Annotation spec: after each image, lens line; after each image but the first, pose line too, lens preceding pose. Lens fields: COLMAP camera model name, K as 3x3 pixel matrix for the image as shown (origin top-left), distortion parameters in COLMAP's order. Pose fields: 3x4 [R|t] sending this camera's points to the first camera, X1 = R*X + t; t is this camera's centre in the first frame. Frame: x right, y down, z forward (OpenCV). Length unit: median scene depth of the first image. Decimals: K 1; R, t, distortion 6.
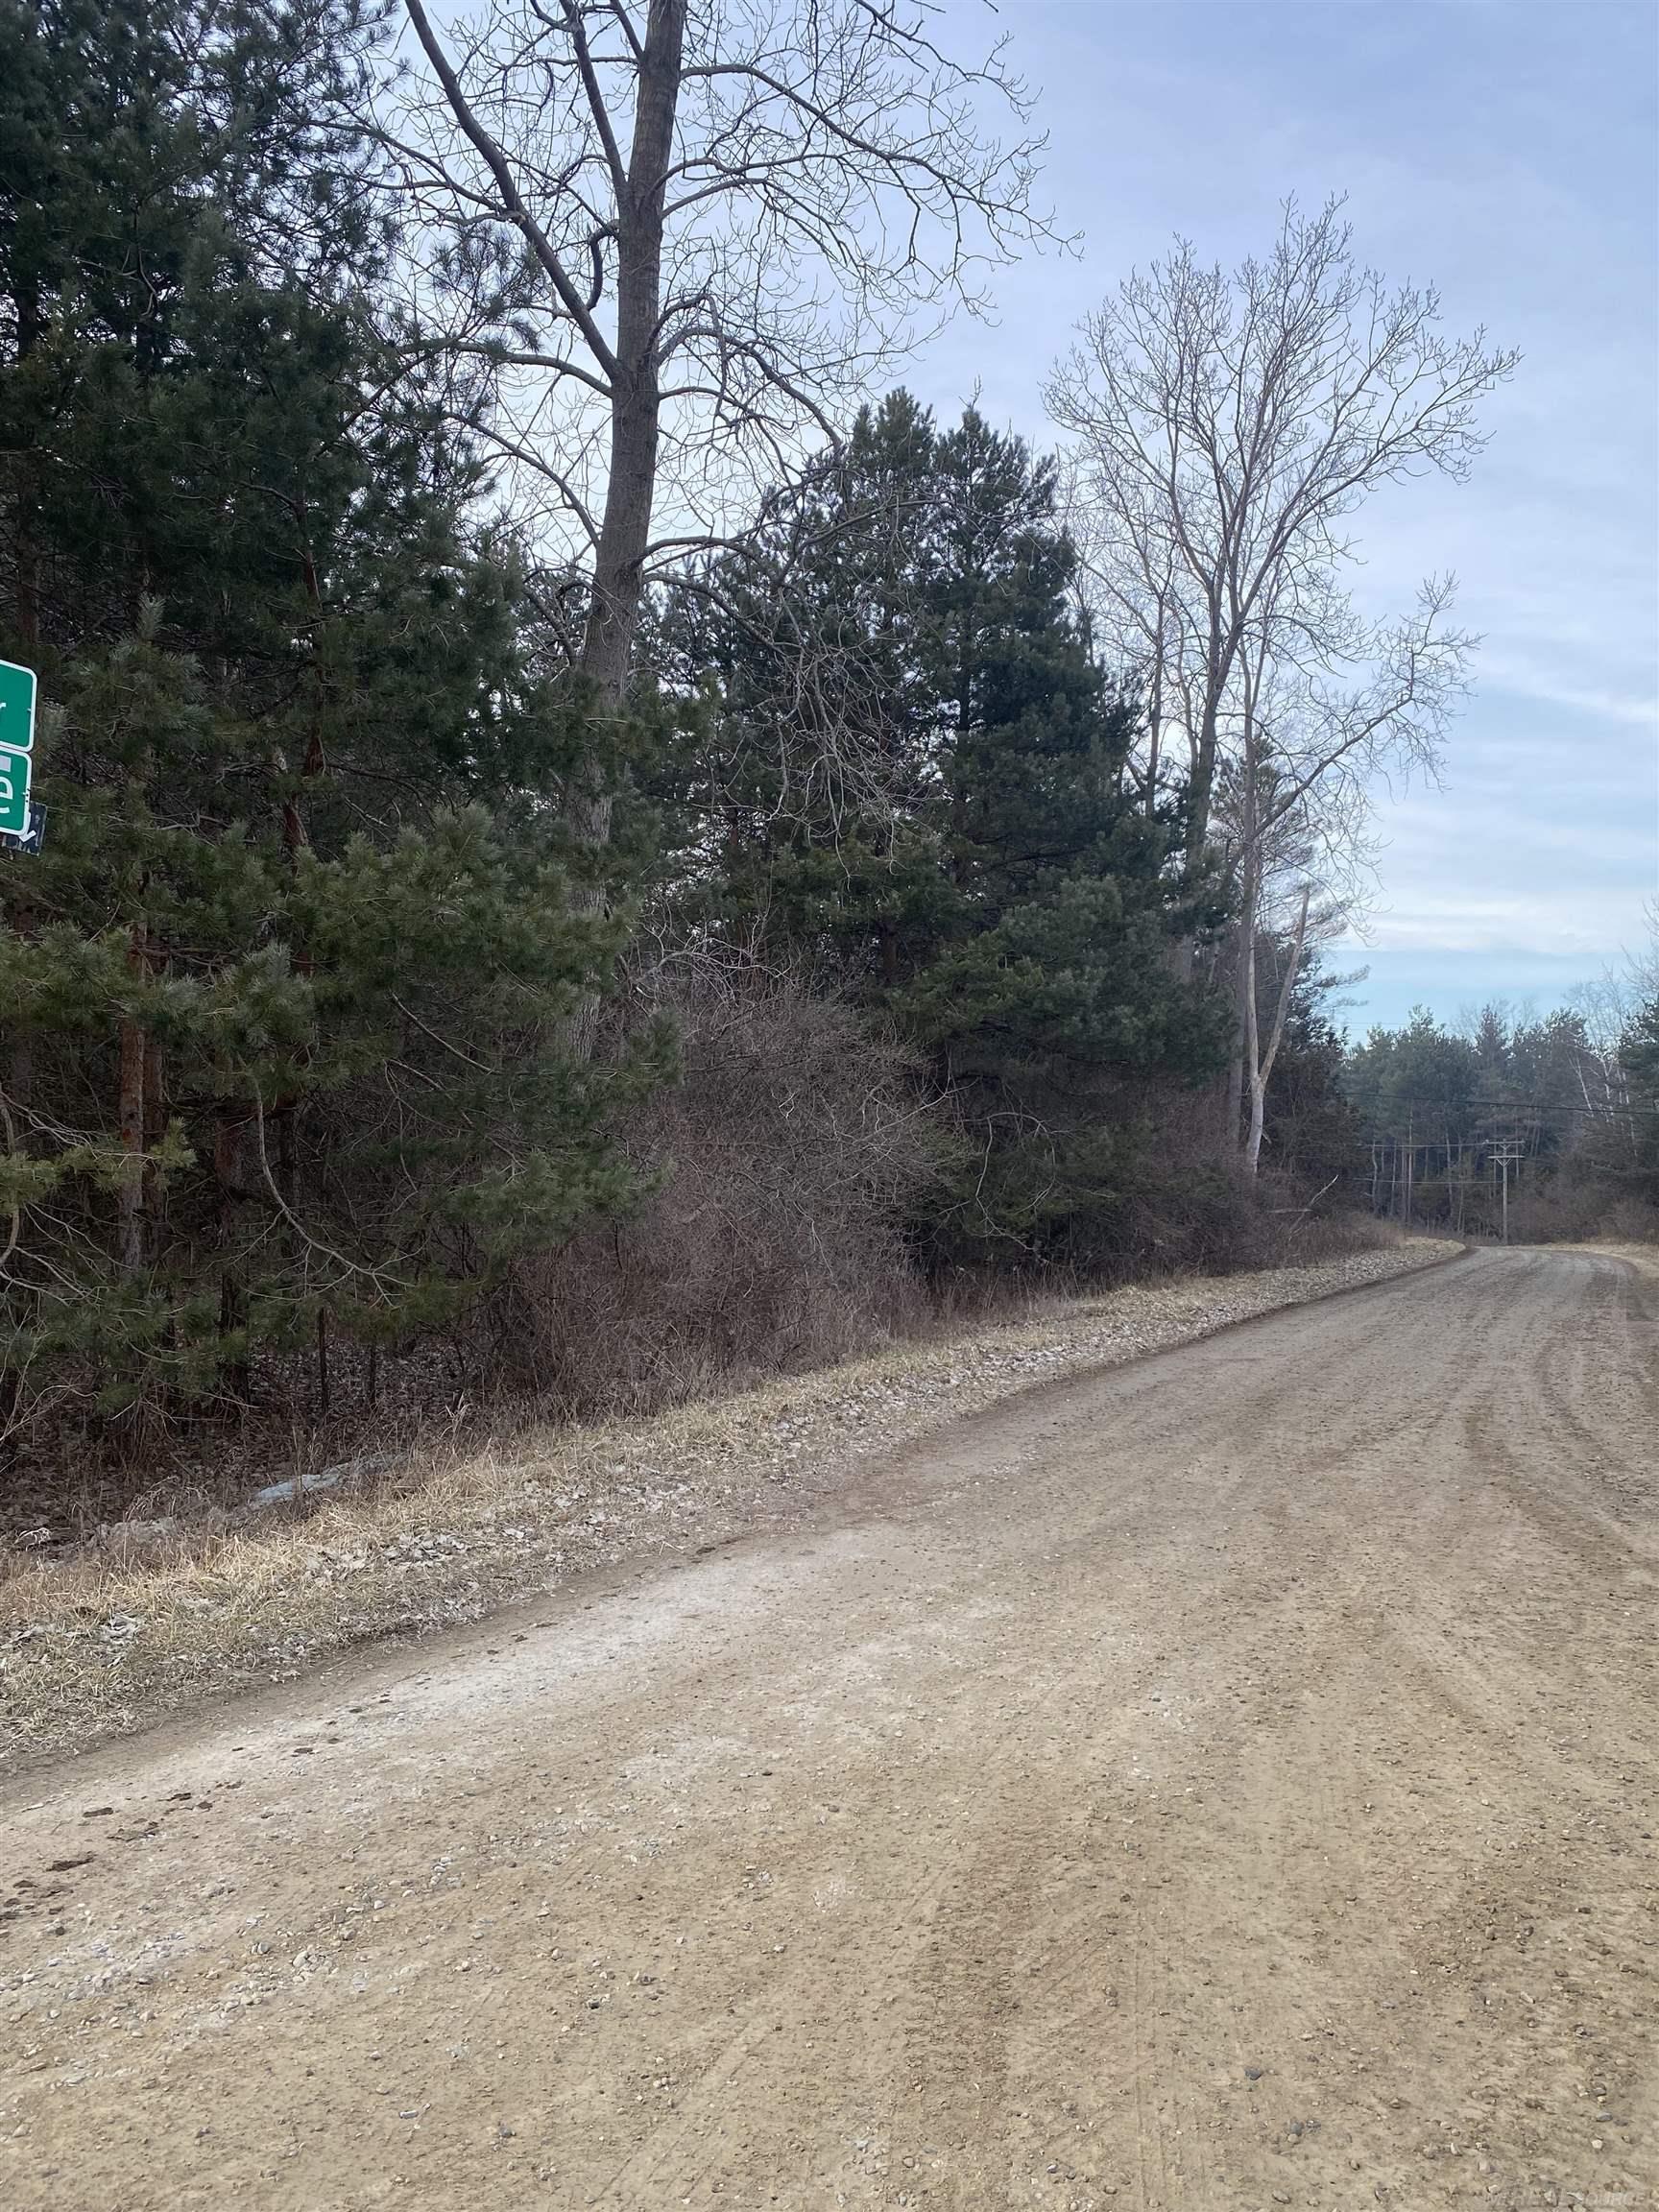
lens RADIAL K [[1674.6, 0, 857.1], [0, 1674.6, 1115.0], [0, 0, 1]] dist [0.023283, -0.009608]
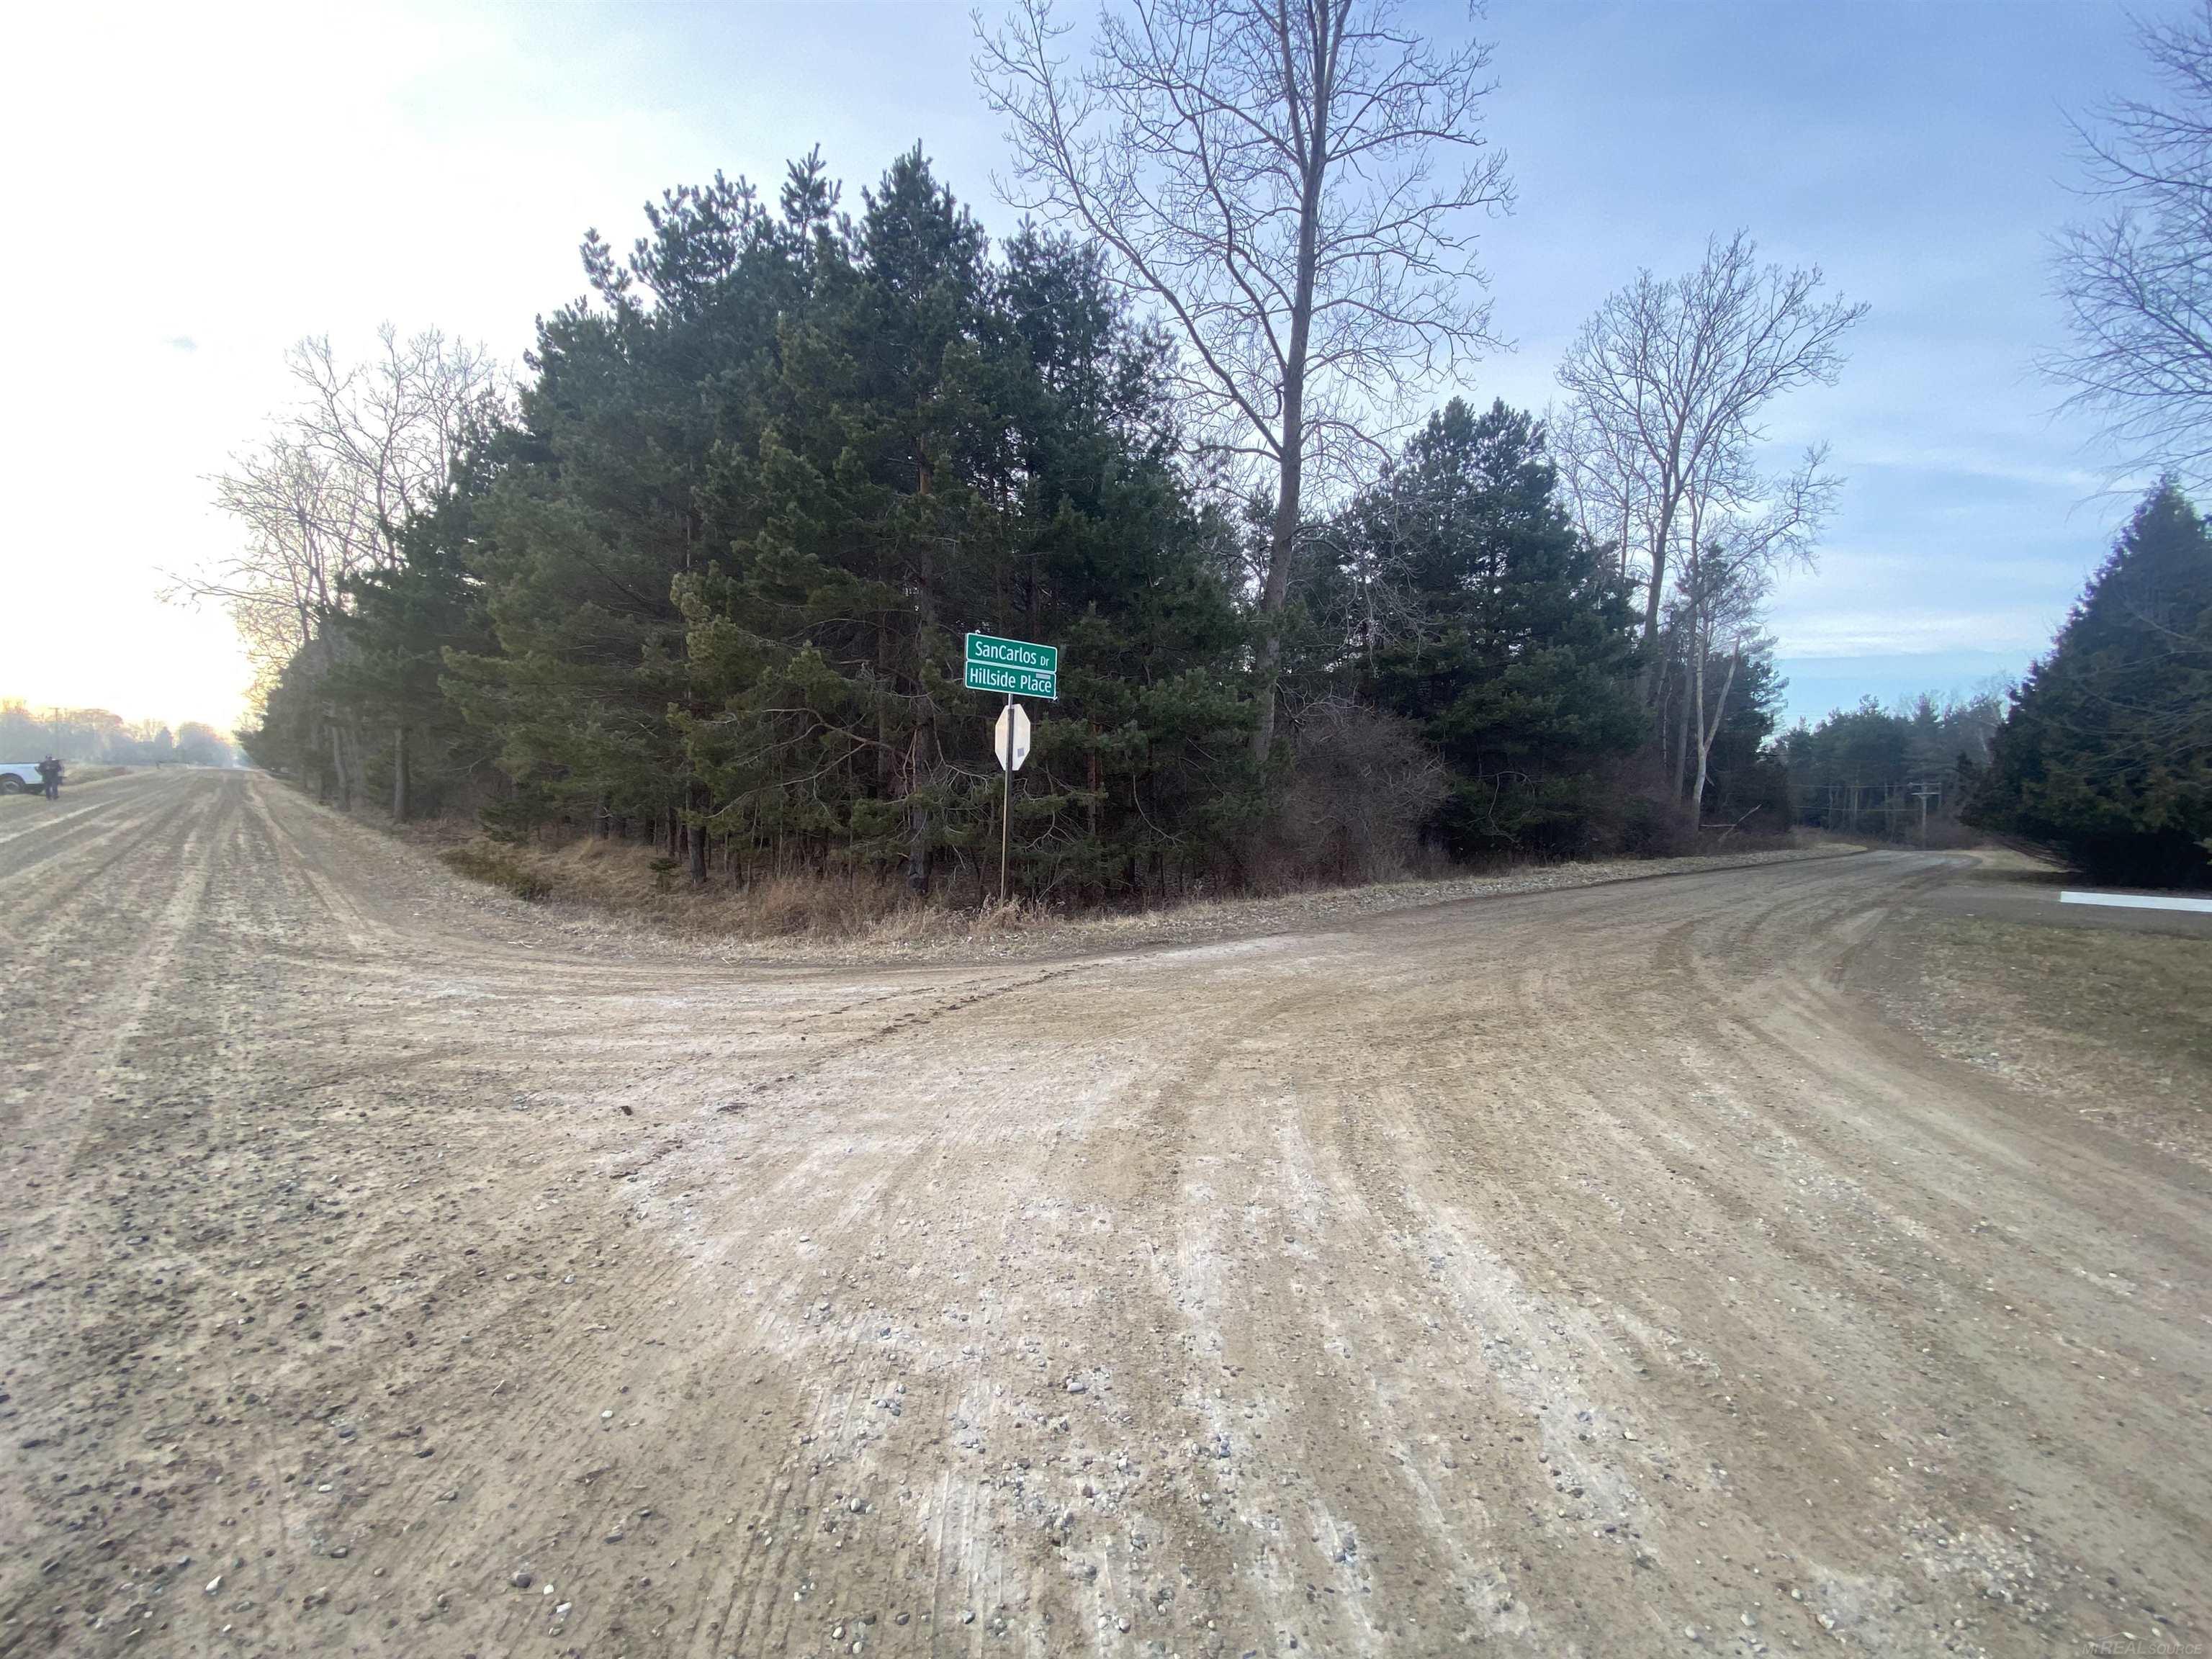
lens RADIAL K [[950.5, 0, 1106.0], [0, 950.5, 829.5], [0, 0, 1]] dist [0.001209, -0.026615]
pose [[0.917682, 0.010666, -0.397173, 0.241203], [0.013304, 0.998254, 0.057548, -0.009417], [0.397093, -0.058094, 0.915938, -0.482871]]
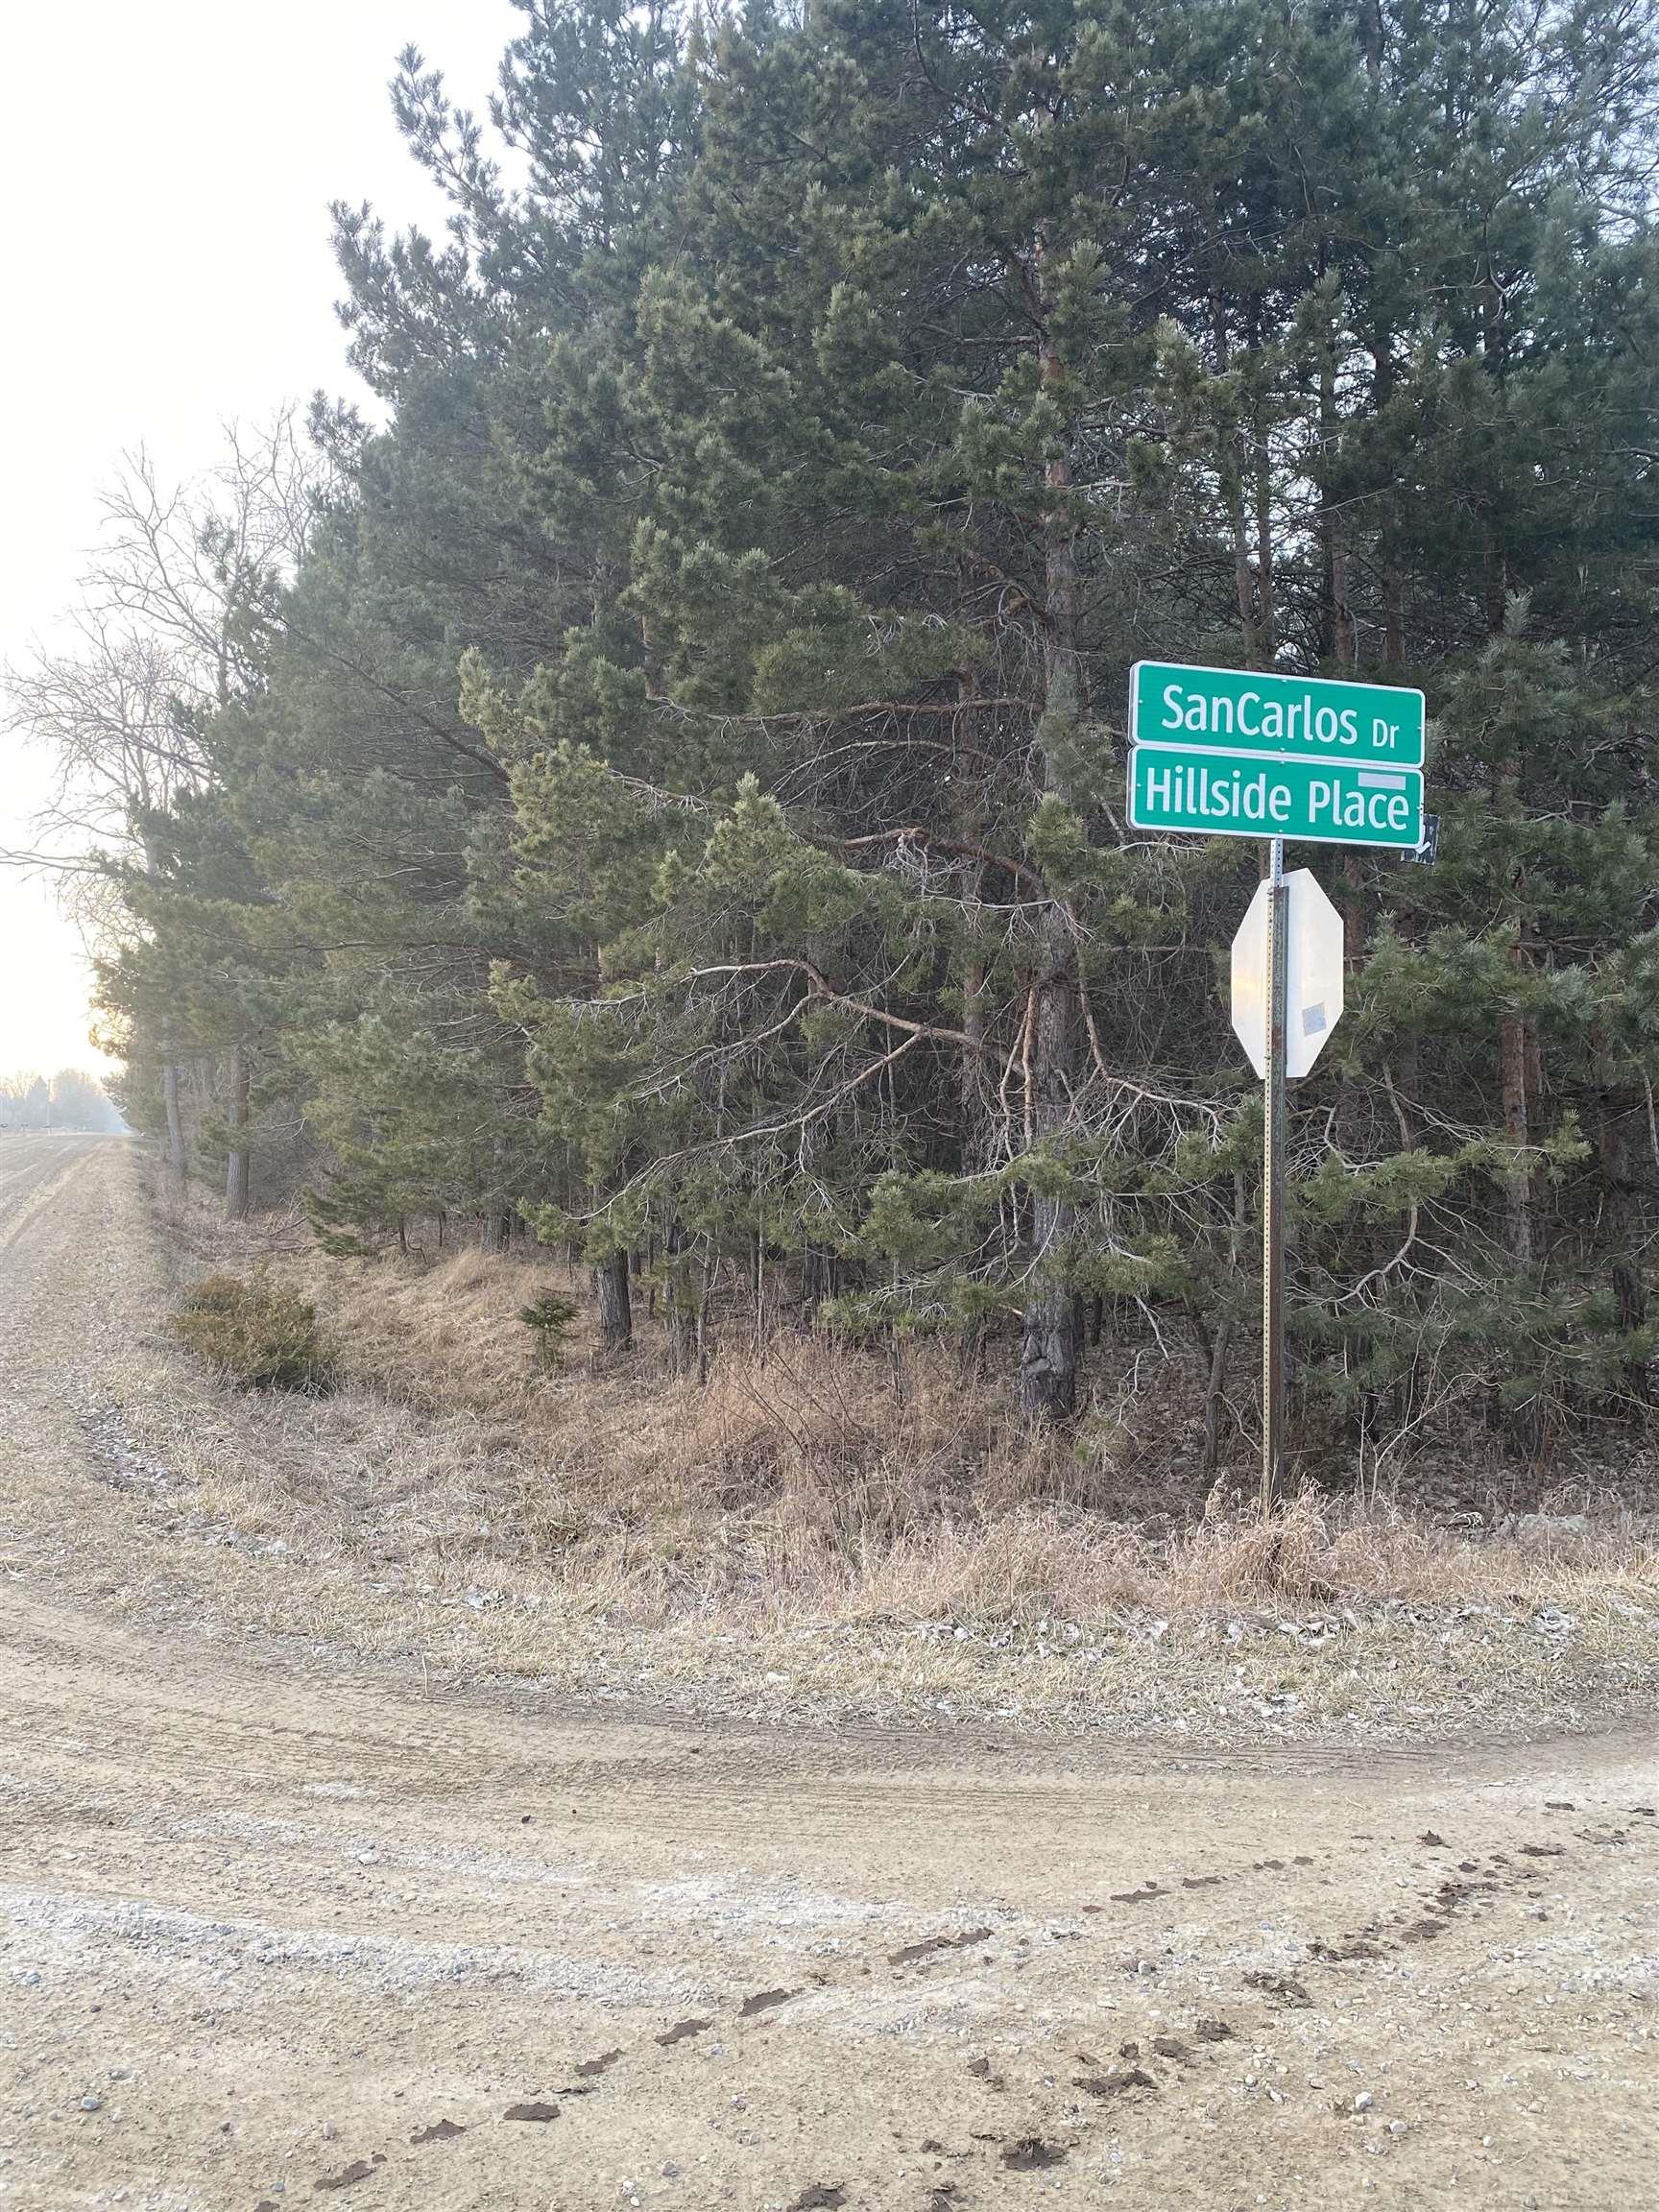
lens RADIAL K [[1687.8, 0, 861.4], [0, 1687.8, 1091.0], [0, 0, 1]] dist [0.039007, -0.029329]
pose [[0.726048, -0.045528, -0.686136, -0.019350], [0.039611, 0.998918, -0.024368, -0.001324], [0.686503, -0.009486, 0.727065, -0.008819]]
